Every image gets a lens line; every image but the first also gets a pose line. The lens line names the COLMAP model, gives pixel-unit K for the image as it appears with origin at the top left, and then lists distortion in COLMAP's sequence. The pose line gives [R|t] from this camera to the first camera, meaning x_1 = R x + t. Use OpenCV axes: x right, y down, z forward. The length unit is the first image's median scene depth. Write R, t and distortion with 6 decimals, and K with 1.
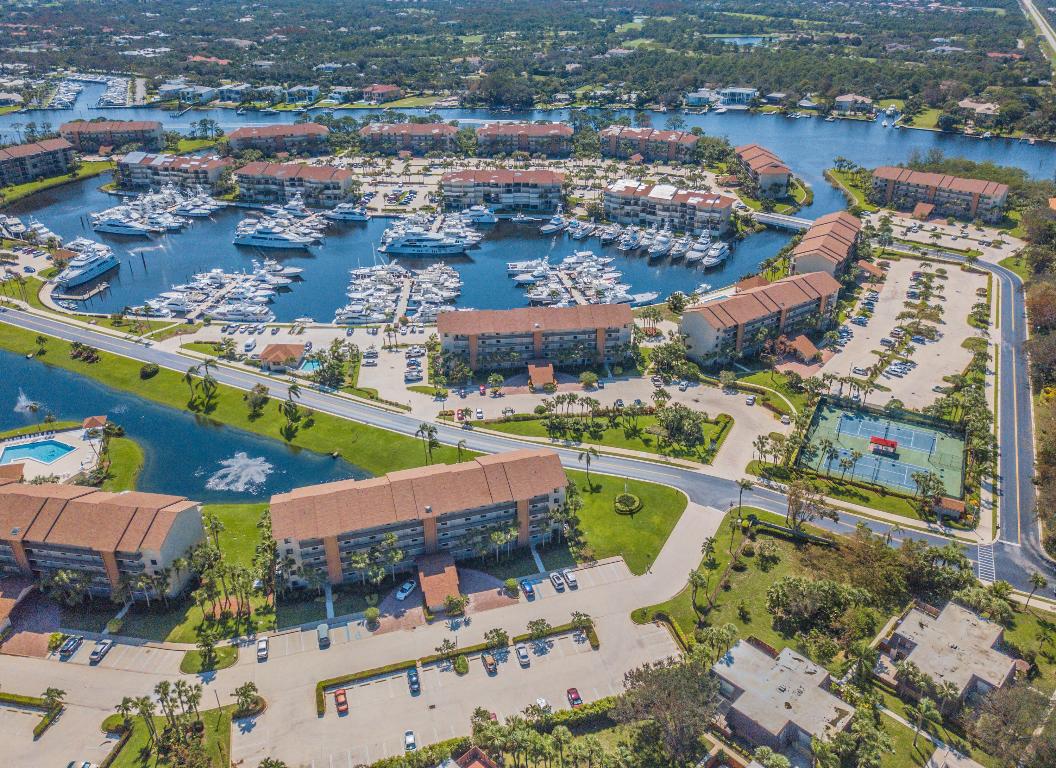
lens RADIAL K [[779.0, 0, 528.0], [0, 779.0, 384.0], [0, 0, 1]] dist [0.005668, 0.000389]
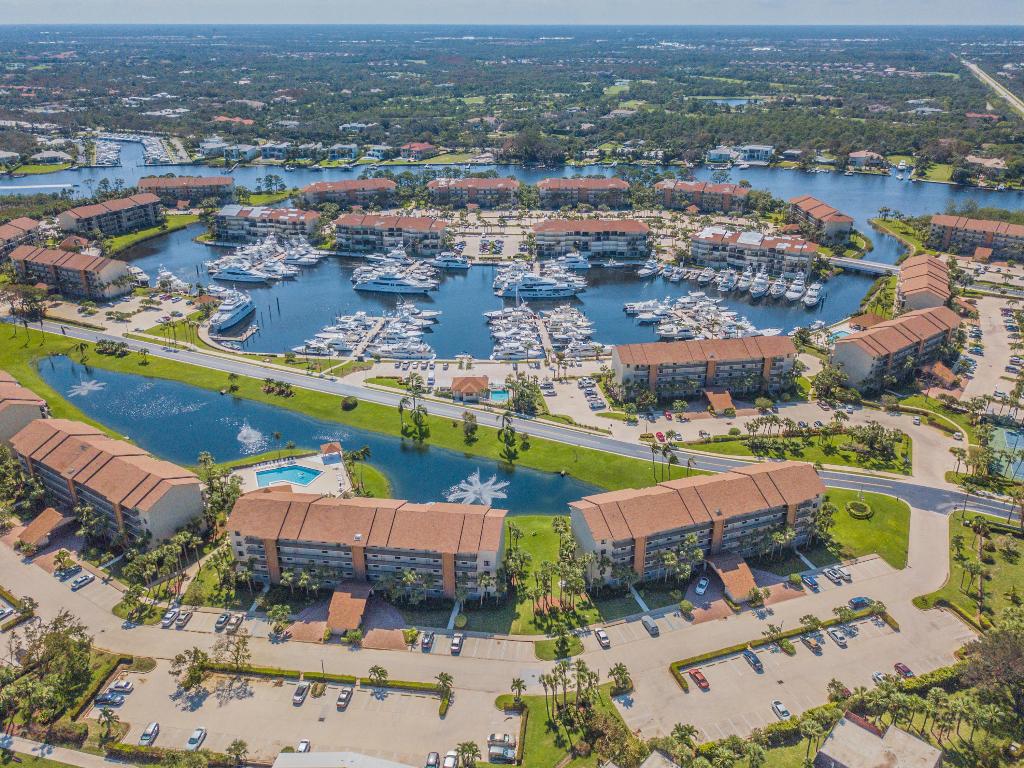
lens RADIAL K [[775.6, 0, 512.0], [0, 775.6, 384.0], [0, 0, 1]] dist [0.007152, -0.000732]
pose [[0.999205, -0.012878, 0.037737, -0.217051], [0.015353, 0.997699, -0.066043, 0.022065], [-0.036800, 0.066569, 0.997103, -0.049965]]
